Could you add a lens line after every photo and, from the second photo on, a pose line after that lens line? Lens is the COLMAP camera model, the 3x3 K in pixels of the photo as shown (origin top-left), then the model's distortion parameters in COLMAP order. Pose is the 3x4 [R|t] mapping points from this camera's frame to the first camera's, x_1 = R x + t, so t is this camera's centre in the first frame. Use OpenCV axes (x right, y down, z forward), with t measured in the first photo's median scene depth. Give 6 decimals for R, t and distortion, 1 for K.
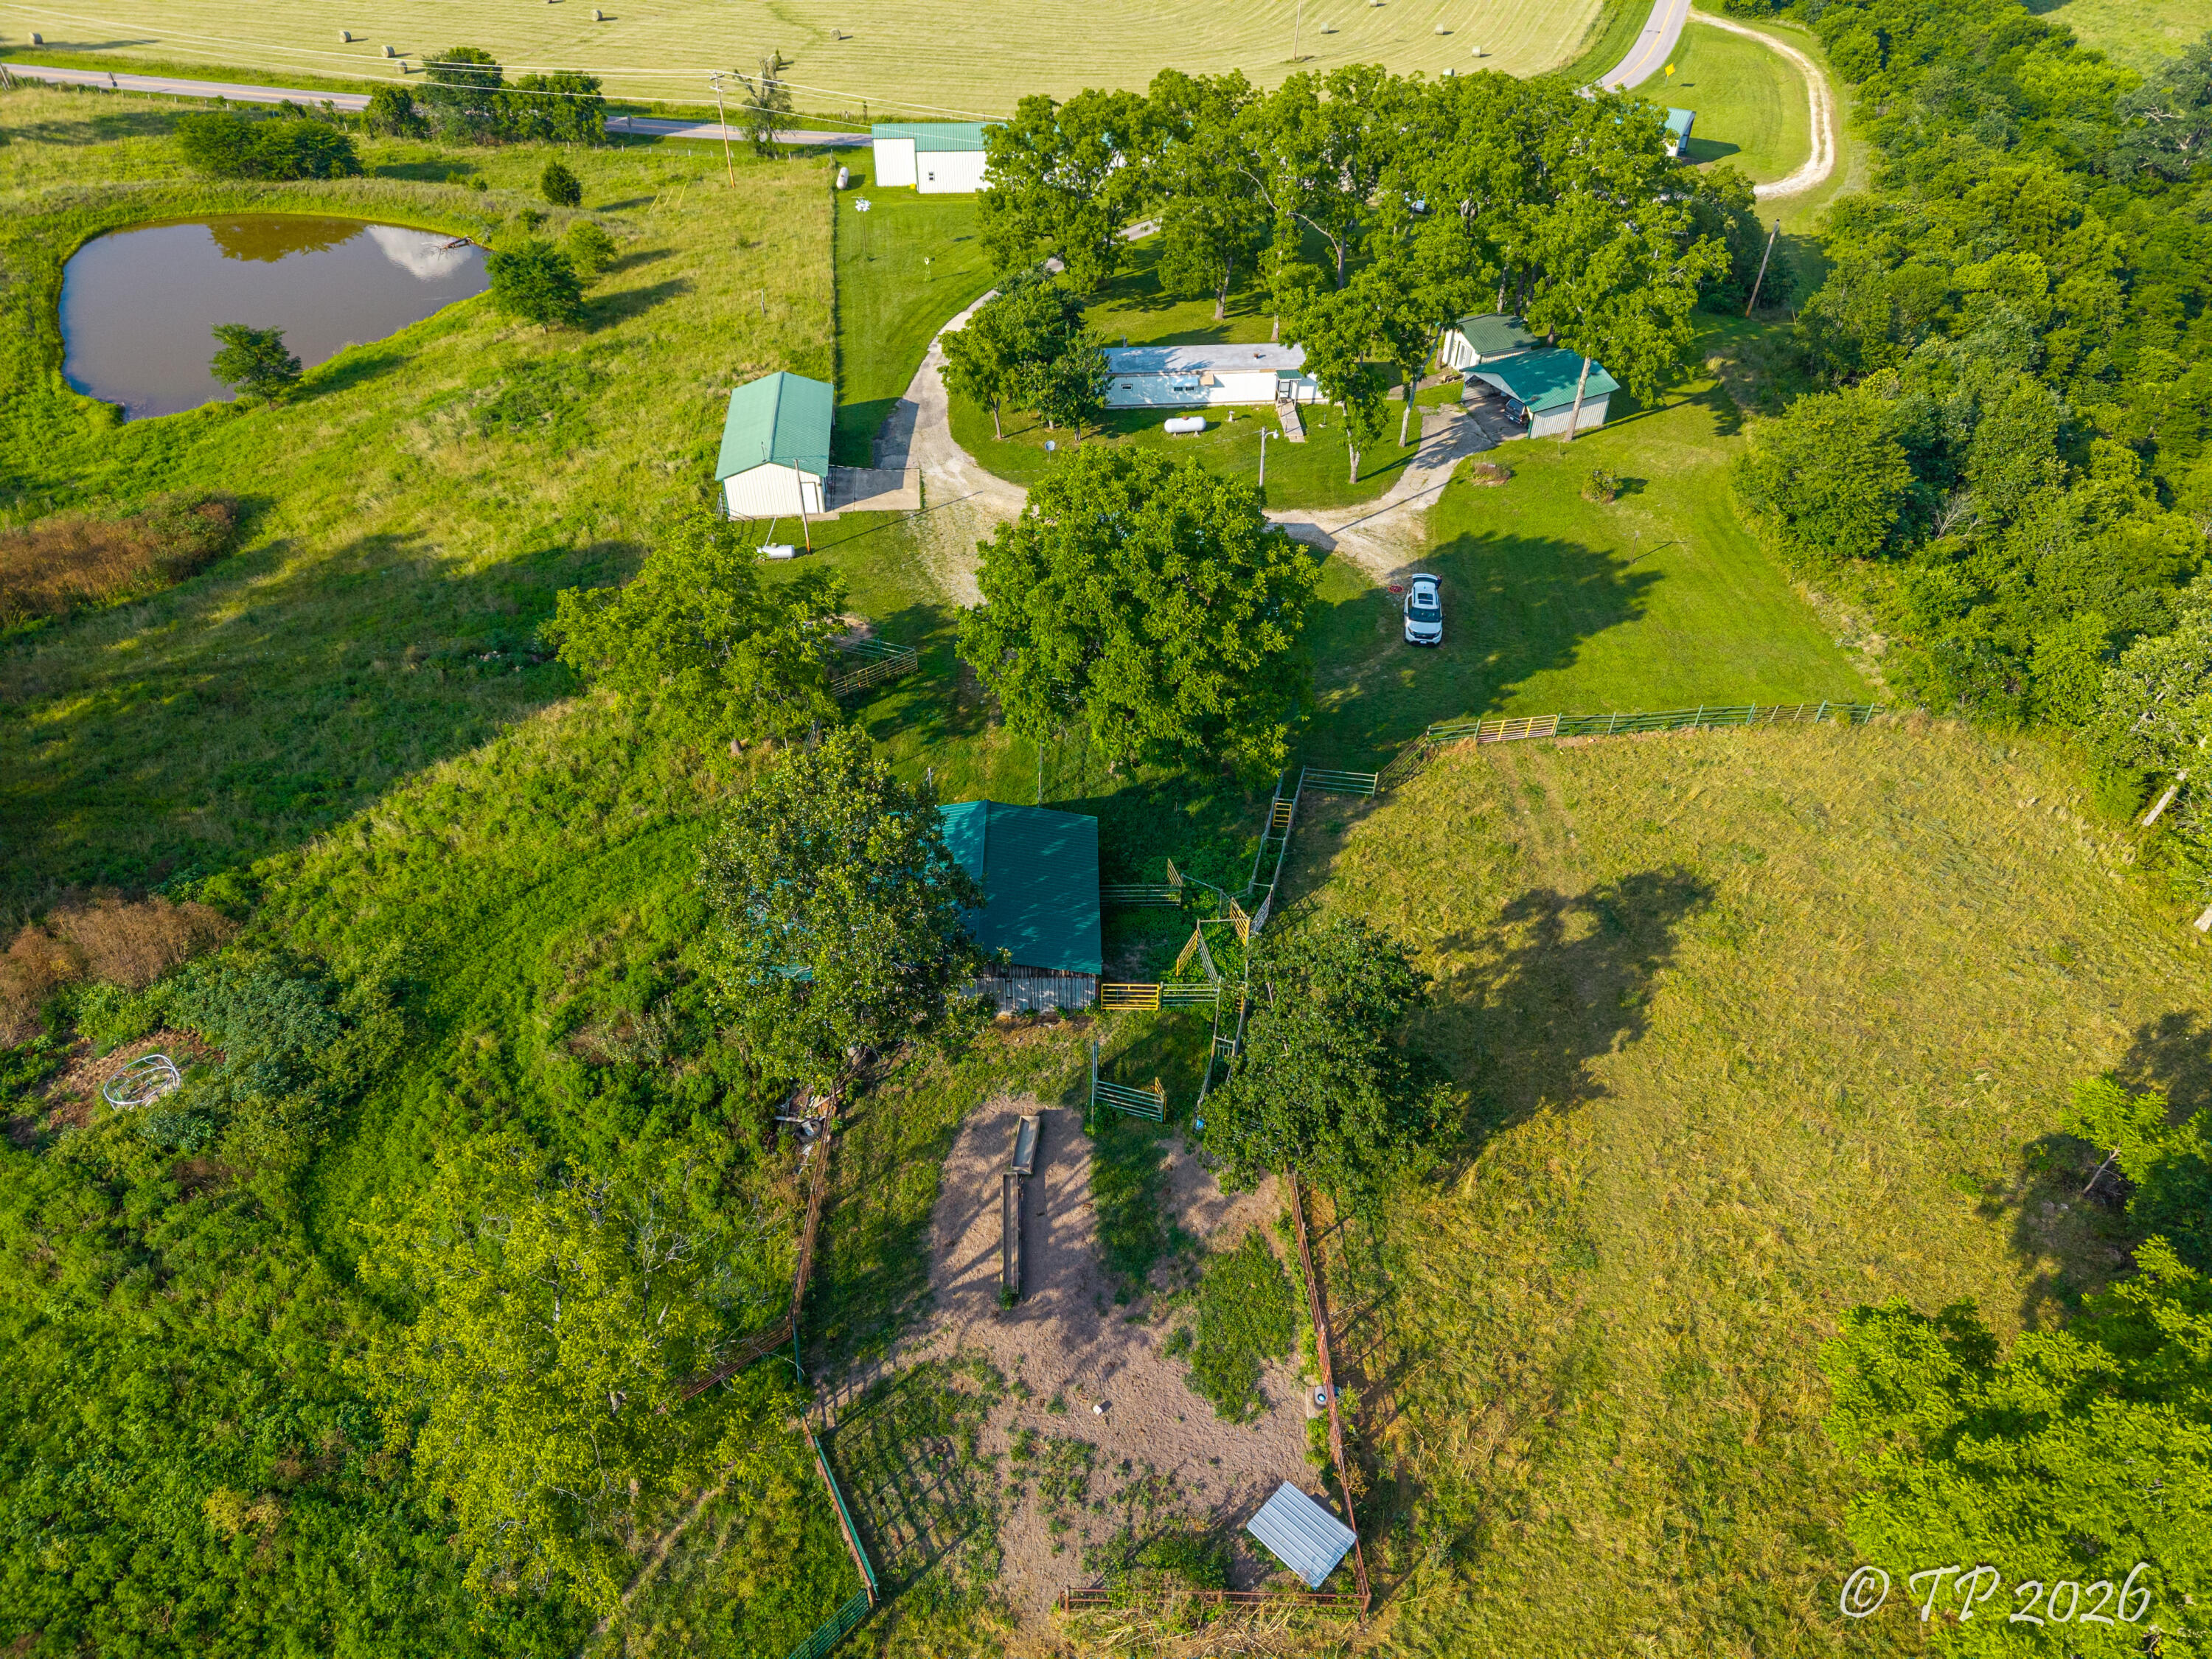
lens RADIAL K [[1525.8, 0, 1102.7], [0, 1525.8, 823.3], [0, 0, 1]] dist [0.011127, -0.007955]
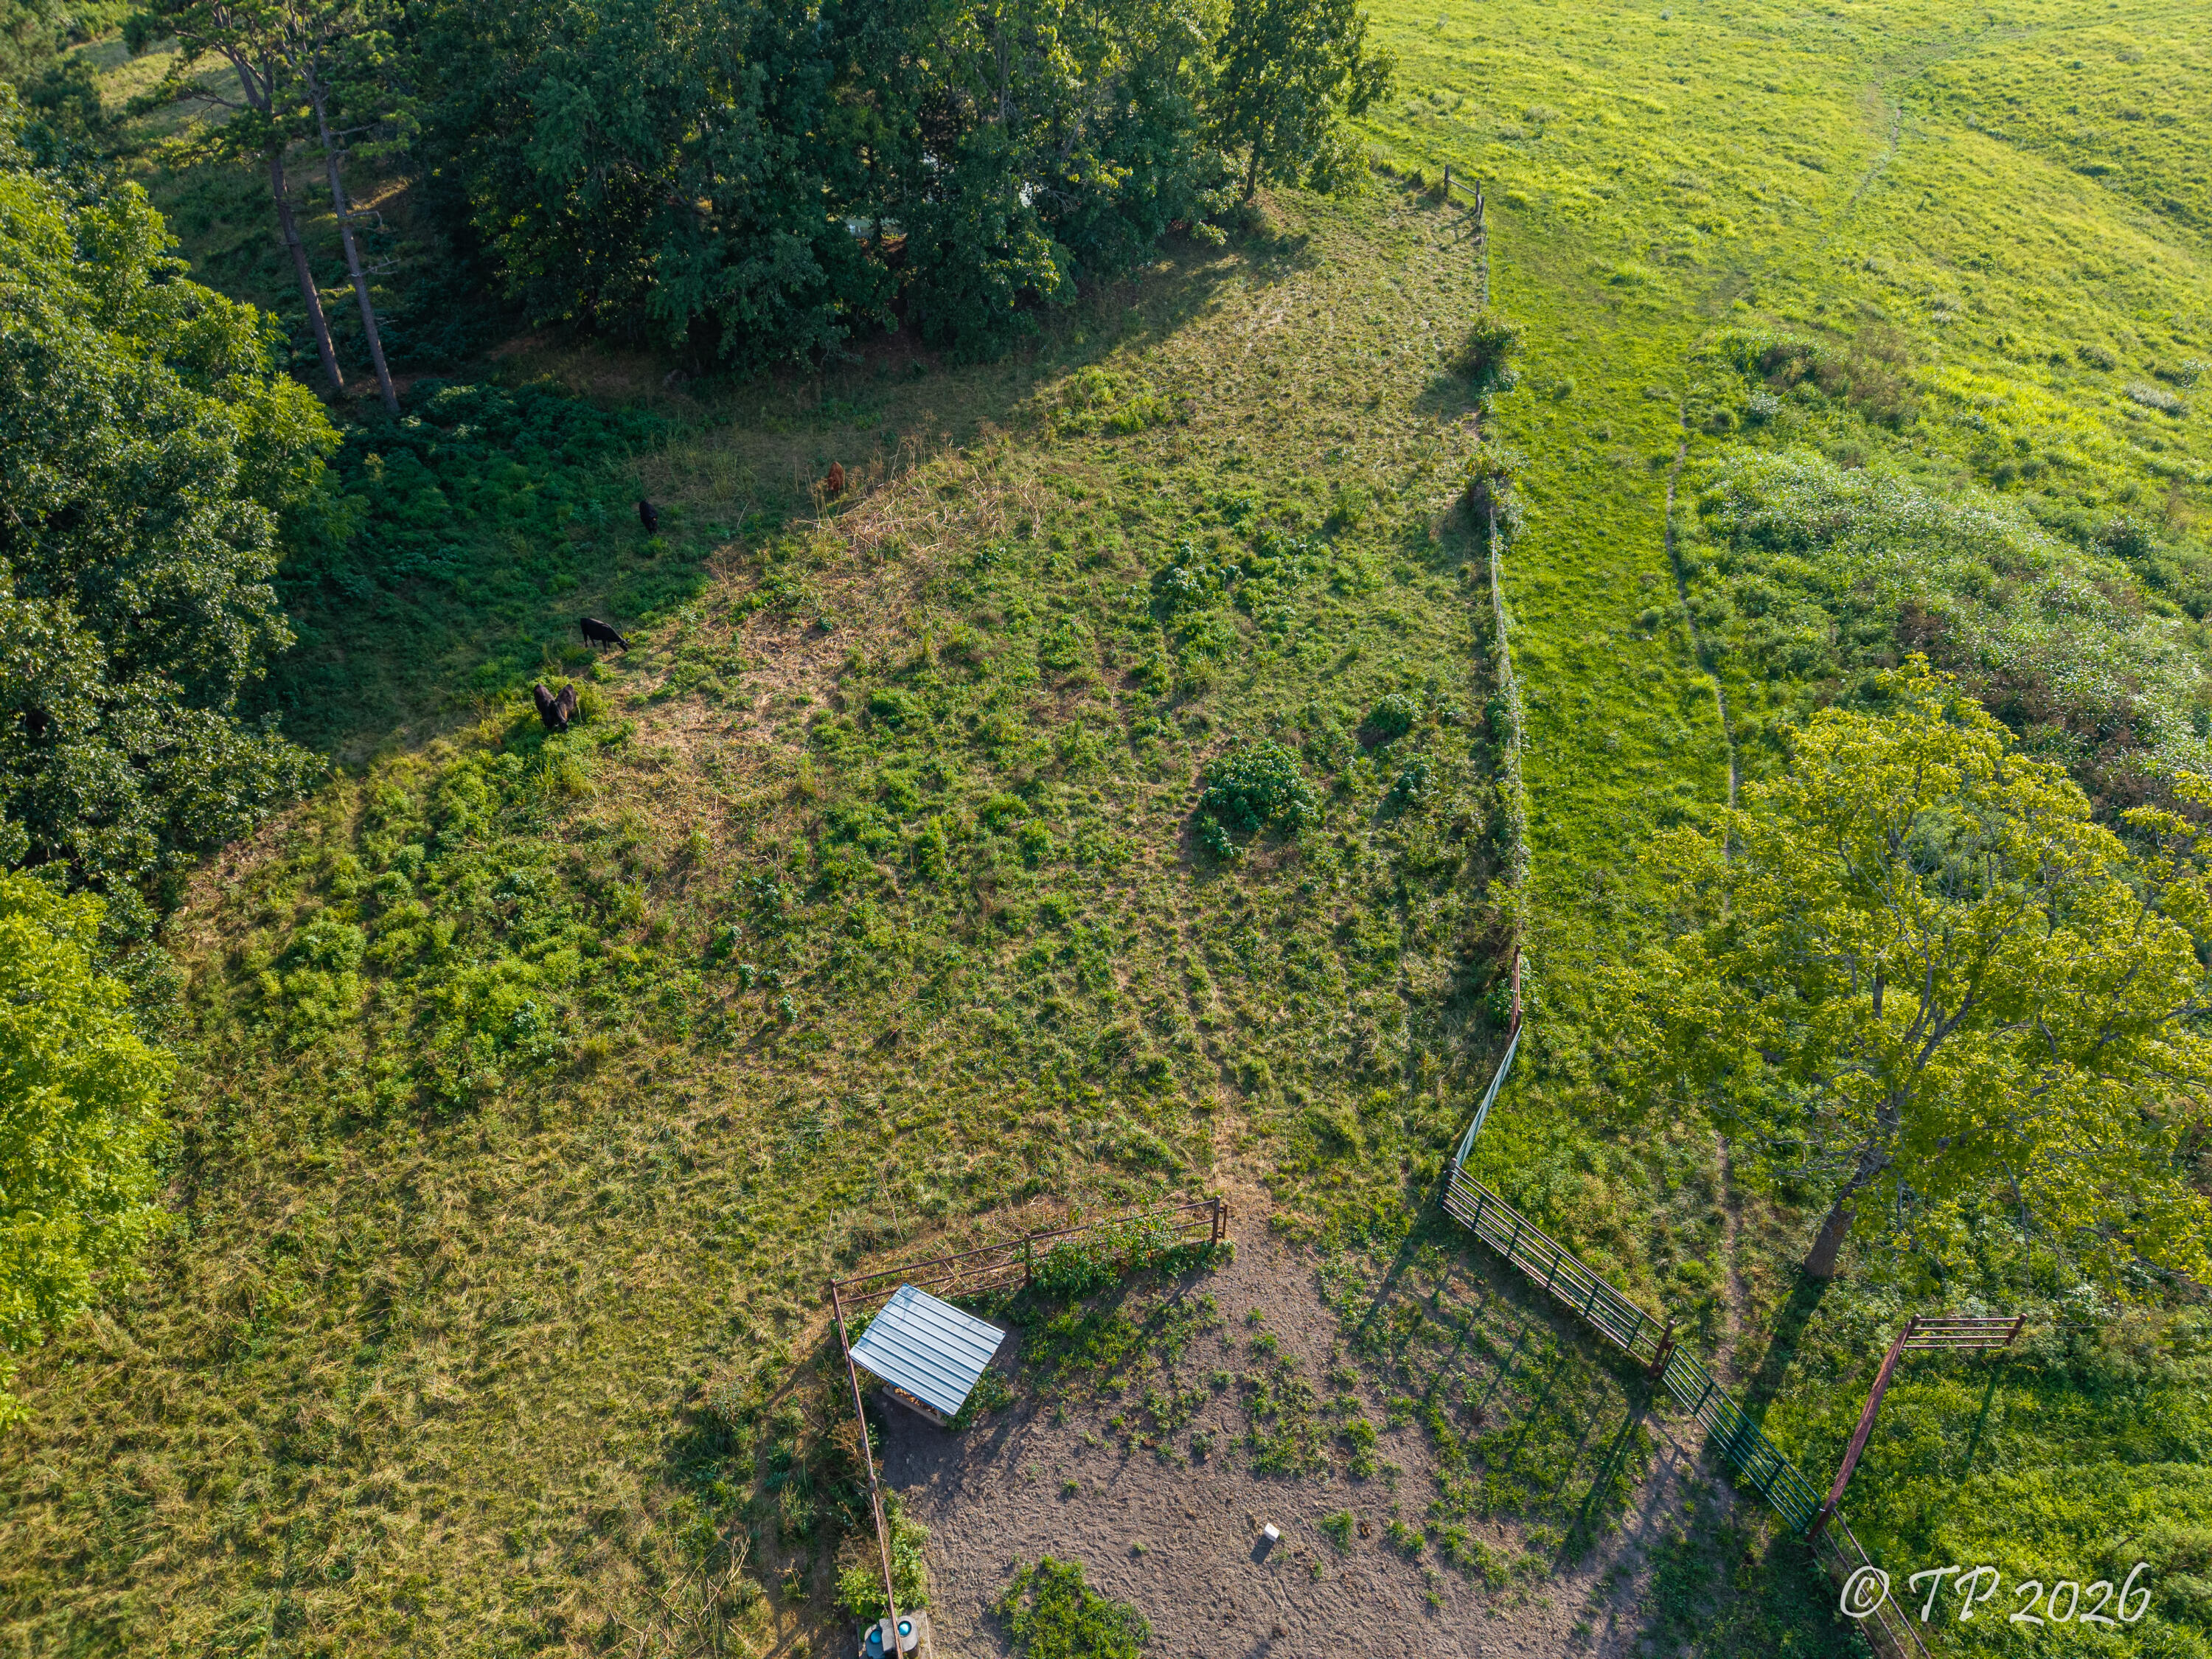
lens RADIAL K [[1490.2, 0, 1071.3], [0, 1490.2, 824.4], [0, 0, 1]] dist [0.025573, -0.028788]
pose [[-0.972976, 0.126797, -0.192975, 0.071153], [-0.157369, 0.247441, 0.956038, -0.111165], [0.168973, 0.960570, -0.220800, 0.396348]]
